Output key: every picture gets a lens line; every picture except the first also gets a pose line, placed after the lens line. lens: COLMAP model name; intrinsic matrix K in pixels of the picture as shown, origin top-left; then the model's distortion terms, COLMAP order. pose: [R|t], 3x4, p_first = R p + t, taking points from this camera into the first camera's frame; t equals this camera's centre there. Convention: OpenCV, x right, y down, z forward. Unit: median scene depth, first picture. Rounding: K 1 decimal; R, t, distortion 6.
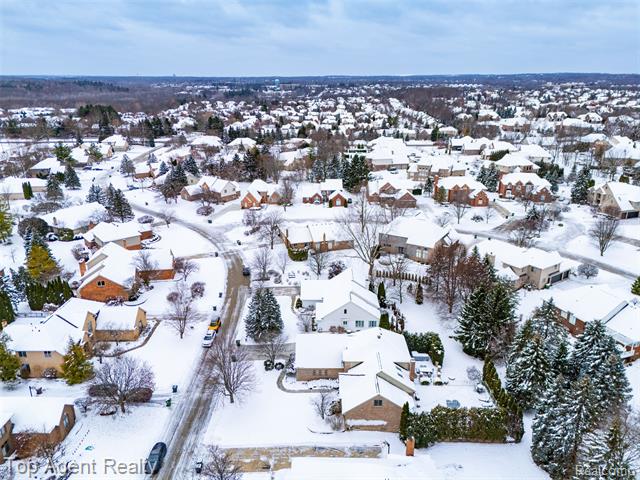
lens RADIAL K [[469.0, 0, 317.4], [0, 469.0, 241.9], [0, 0, 1]] dist [0.069972, -0.059504]
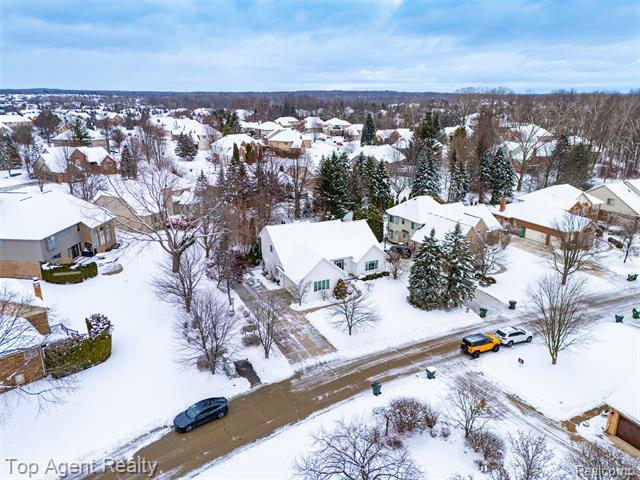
lens RADIAL K [[469.0, 0, 319.1], [0, 469.0, 243.1], [0, 0, 1]] dist [0.069972, -0.059504]
pose [[-0.458317, -0.265218, 0.848295, -0.368765], [0.293497, 0.855736, 0.426115, -0.127102], [-0.838931, 0.444268, -0.314357, 0.854935]]
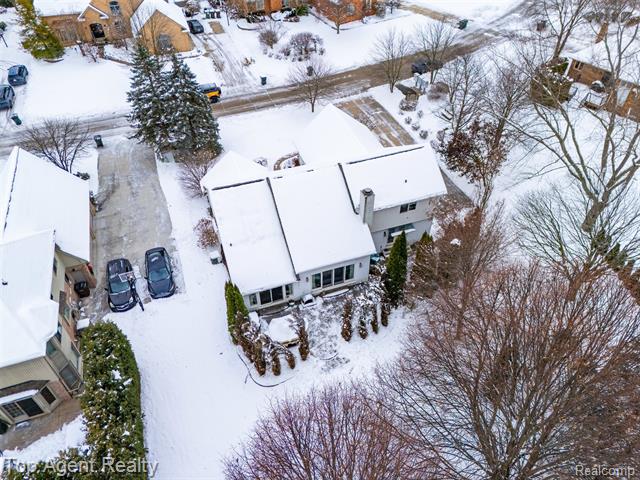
lens RADIAL K [[469.0, 0, 321.7], [0, 469.0, 239.6], [0, 0, 1]] dist [0.069972, -0.059504]
pose [[0.346250, 0.647401, -0.678957, 0.226107], [-0.305270, 0.762090, 0.570990, -0.041593], [0.887086, 0.009560, 0.461505, 0.589376]]
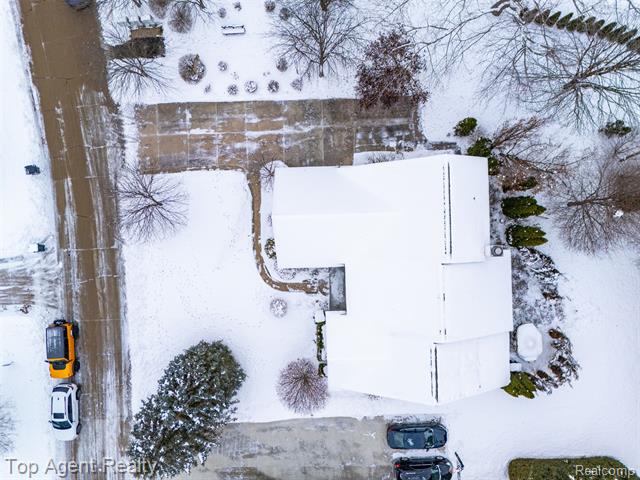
lens RADIAL K [[469.0, 0, 317.9], [0, 469.0, 243.5], [0, 0, 1]] dist [0.069972, -0.059504]
pose [[0.999126, -0.040515, -0.010306, -0.002752], [0.023028, 0.327642, 0.944521, -0.142241], [-0.034890, -0.943933, 0.328288, 0.643513]]
